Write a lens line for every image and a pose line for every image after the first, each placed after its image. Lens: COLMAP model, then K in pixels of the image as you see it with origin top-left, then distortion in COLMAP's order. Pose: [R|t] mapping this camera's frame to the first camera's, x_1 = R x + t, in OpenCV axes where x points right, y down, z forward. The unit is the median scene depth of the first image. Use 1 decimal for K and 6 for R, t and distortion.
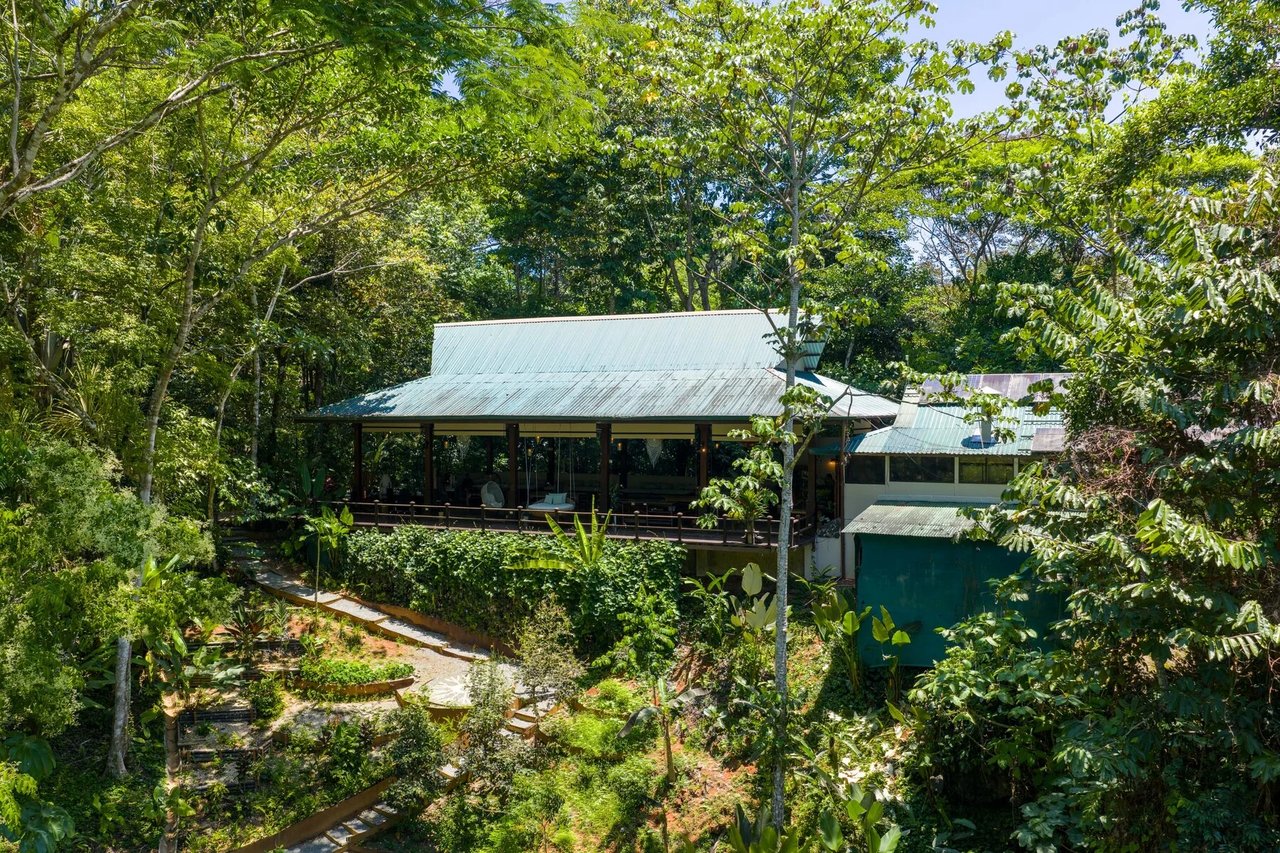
lens RADIAL K [[1164.3, 0, 640.0], [0, 1164.3, 426.5], [0, 0, 1]] dist [0.014114, 0.011100]
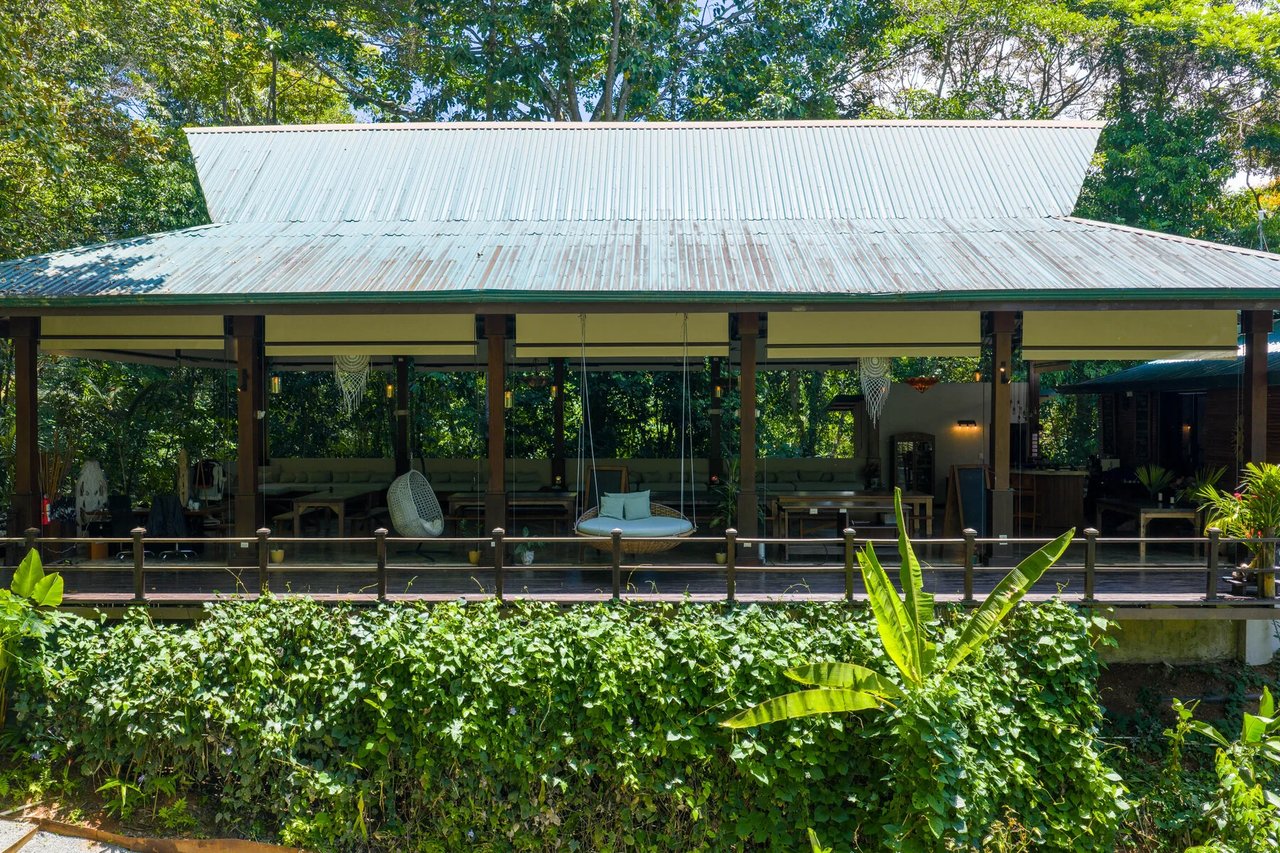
lens RADIAL K [[1164.3, 0, 640.0], [0, 1164.3, 426.5], [0, 0, 1]] dist [0.014114, 0.011100]
pose [[0.925648, -0.009814, 0.378259, -0.225437], [0.013342, 0.999888, -0.006707, 0.038061], [-0.378151, 0.011255, 0.925676, 0.637113]]
